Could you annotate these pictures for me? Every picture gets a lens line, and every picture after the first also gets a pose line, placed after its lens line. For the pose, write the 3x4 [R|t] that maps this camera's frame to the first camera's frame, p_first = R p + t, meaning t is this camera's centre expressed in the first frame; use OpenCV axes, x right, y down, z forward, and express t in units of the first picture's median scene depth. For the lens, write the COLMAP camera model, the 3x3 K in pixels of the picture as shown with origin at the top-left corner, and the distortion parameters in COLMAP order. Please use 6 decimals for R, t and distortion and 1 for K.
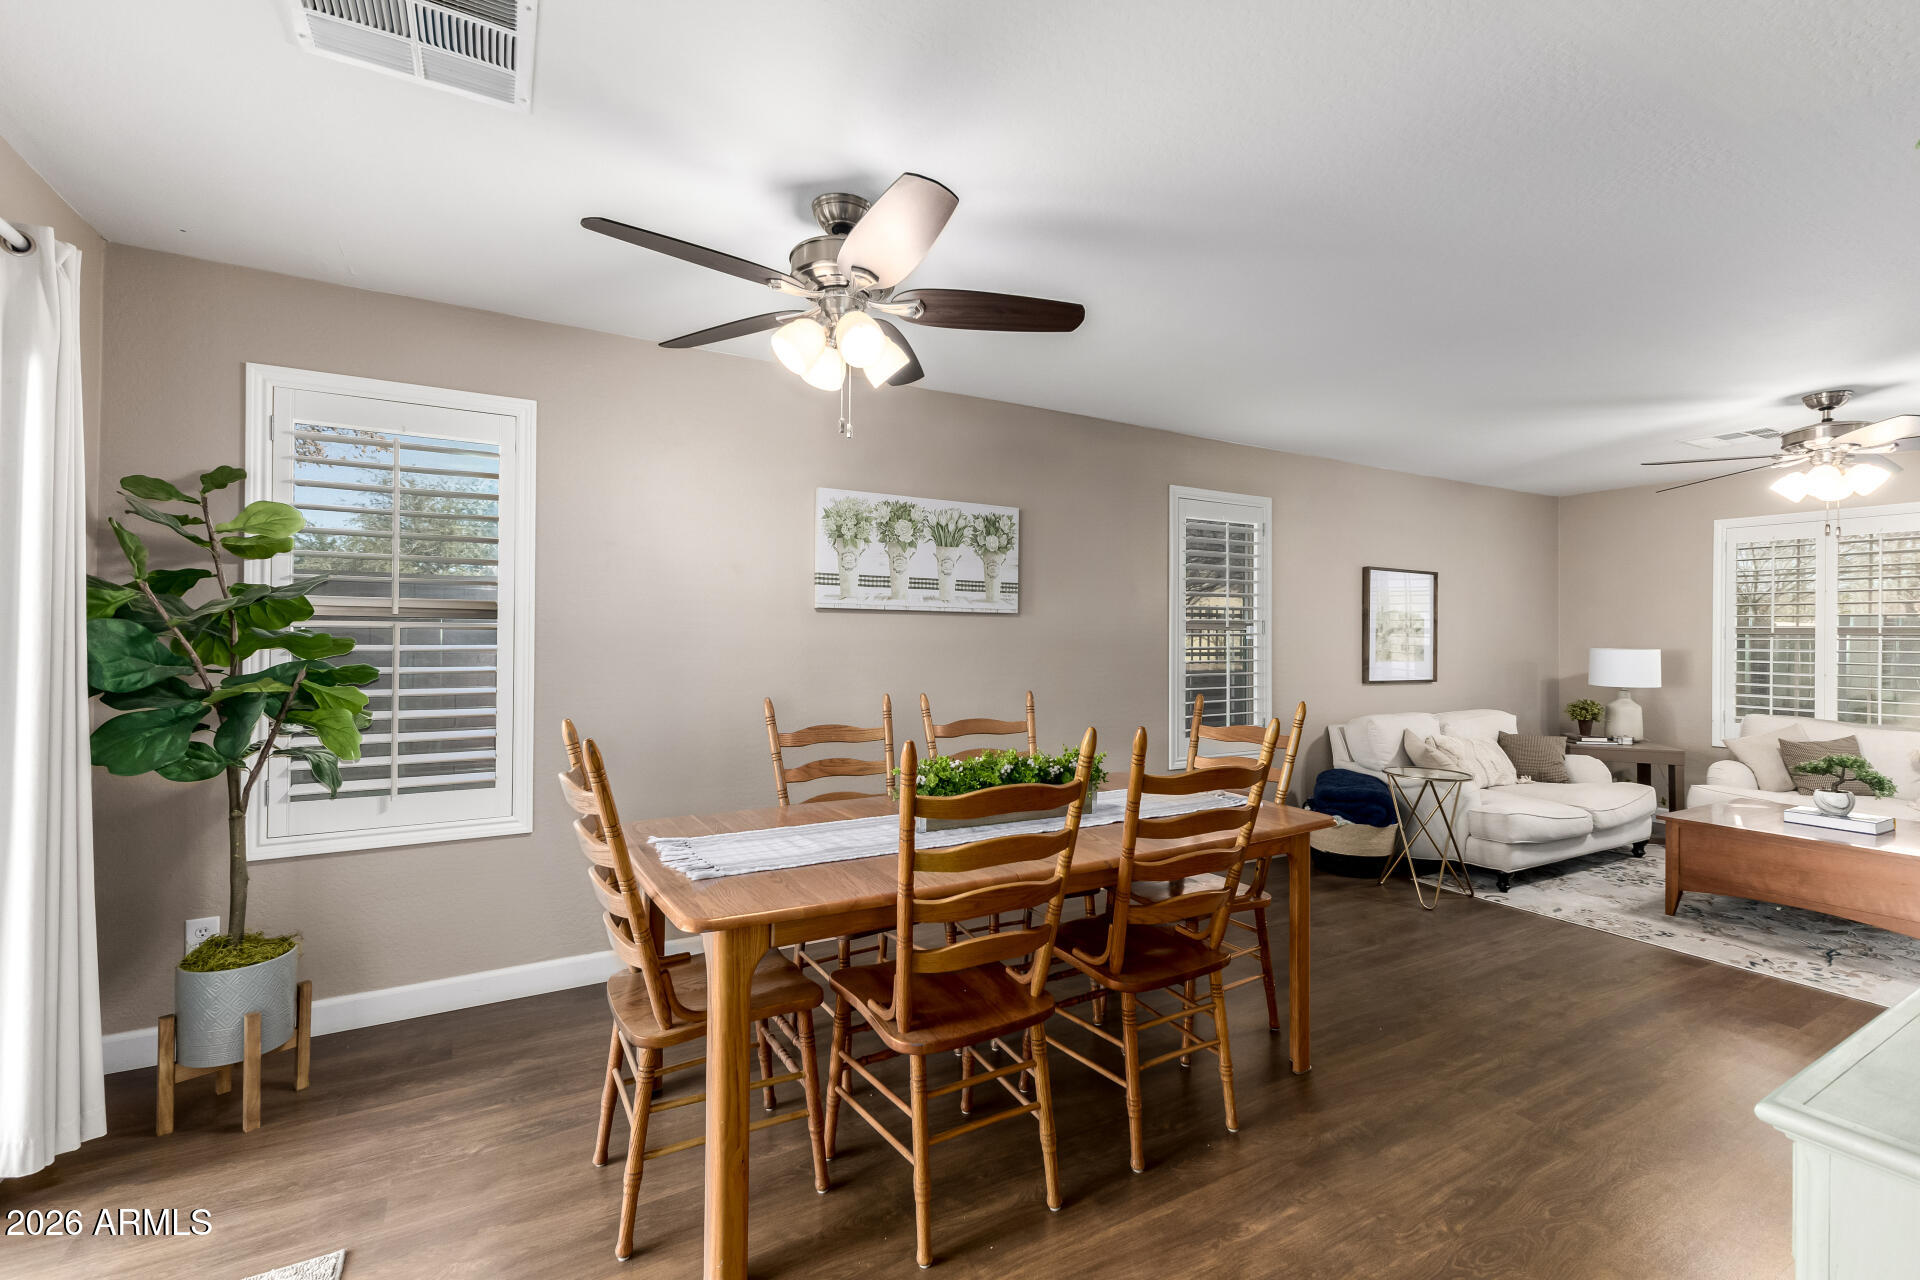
lens RADIAL K [[832.4, 0, 945.5], [0, 832.4, 644.0], [0, 0, 1]] dist [0.007674, -0.000892]
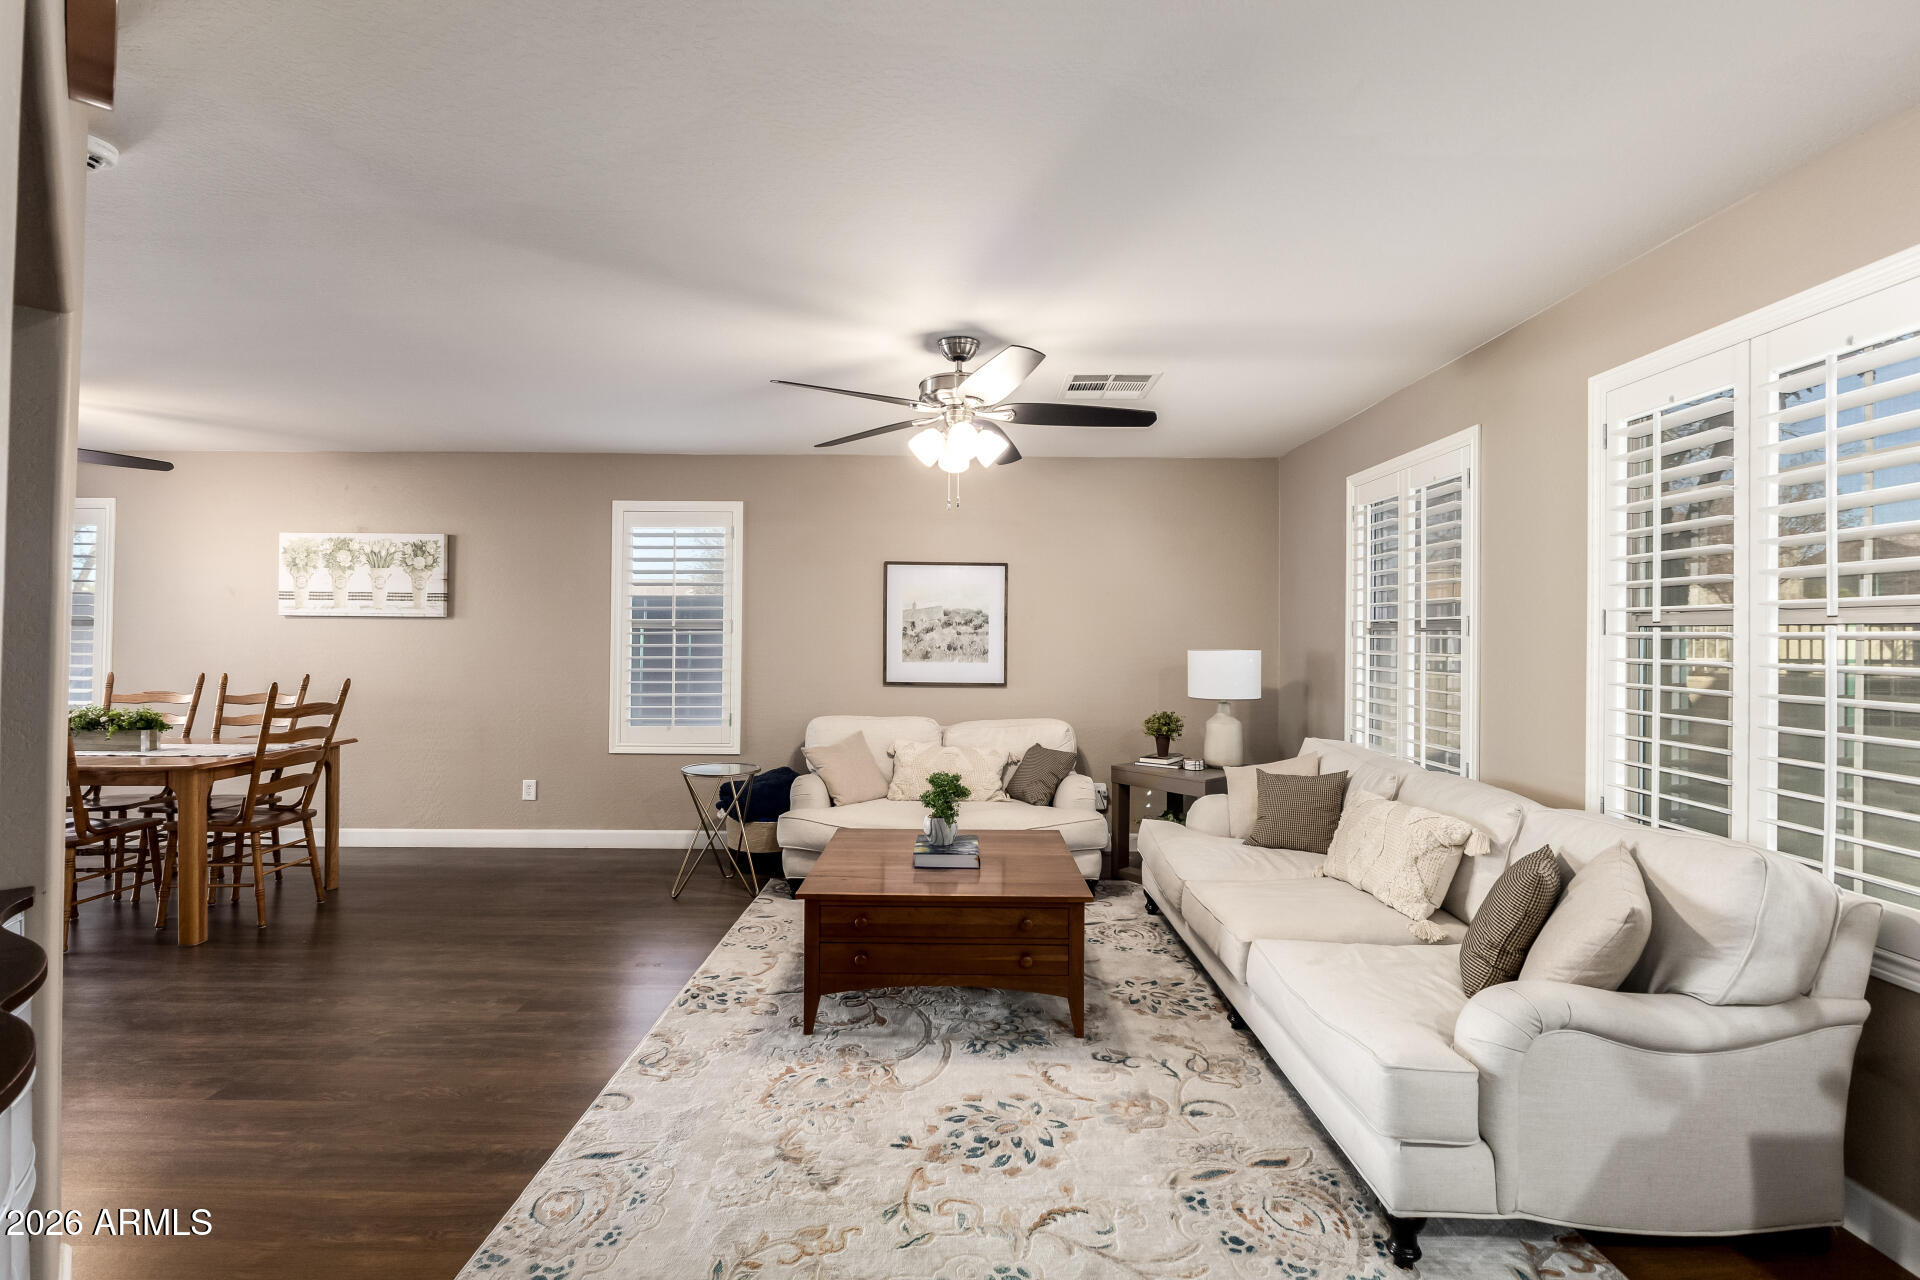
lens RADIAL K [[864.2, 0, 955.5], [0, 864.2, 643.5], [0, 0, 1]] dist [-0.008947, 0.001091]
pose [[0.876064, 0.010564, -0.482079, 1.463946], [-0.003651, 0.999877, 0.015276, -0.019615], [0.482180, -0.011623, 0.875995, 0.228917]]
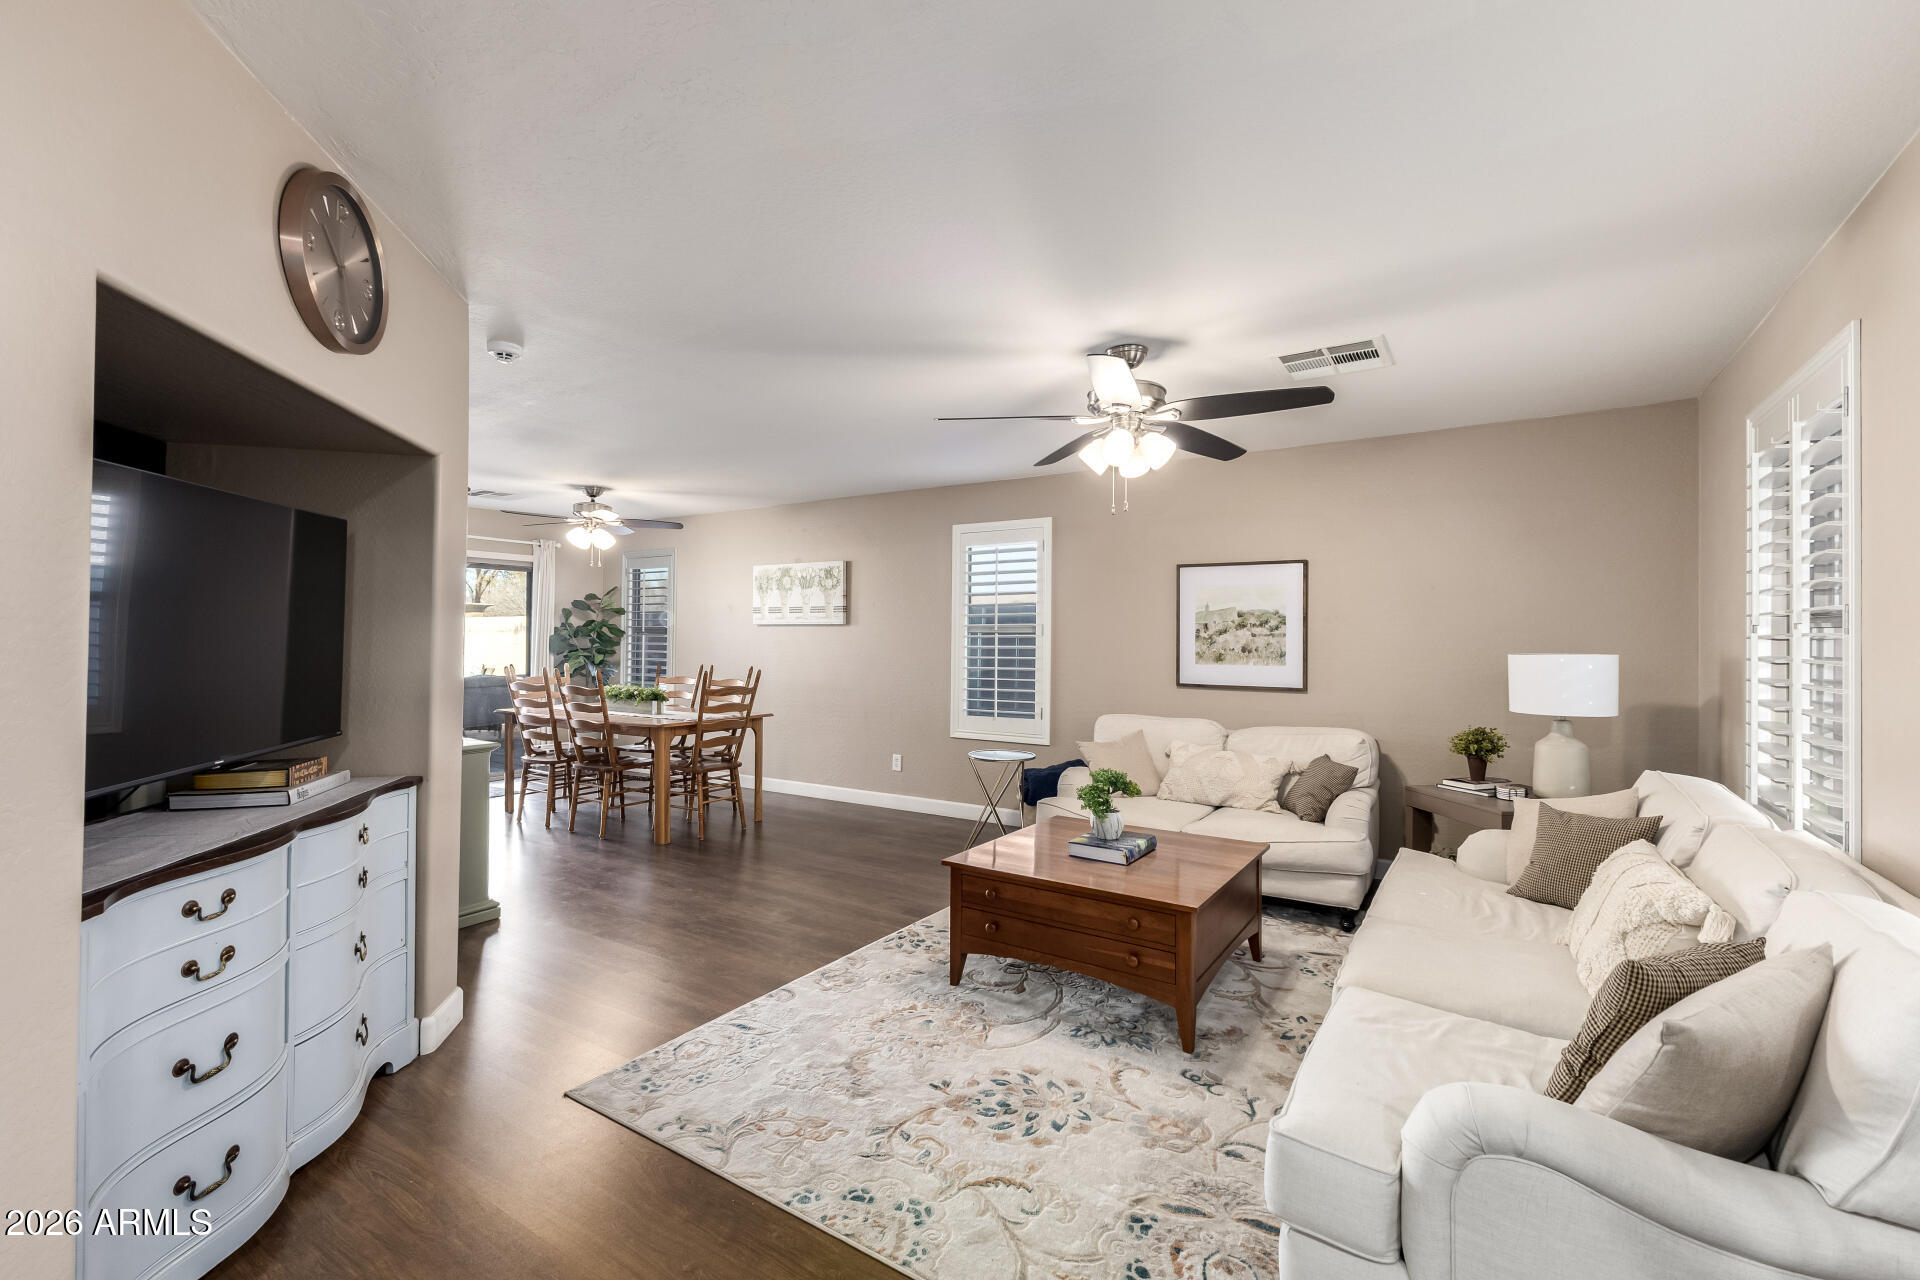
lens RADIAL K [[832.4, 0, 954.3], [0, 832.4, 642.2], [0, 0, 1]] dist [0.007674, -0.000892]
pose [[0.467255, 0.007679, -0.884089, 1.723797], [0.002071, 0.999950, 0.009779, -0.017437], [0.884120, -0.006400, 0.467216, 0.434643]]
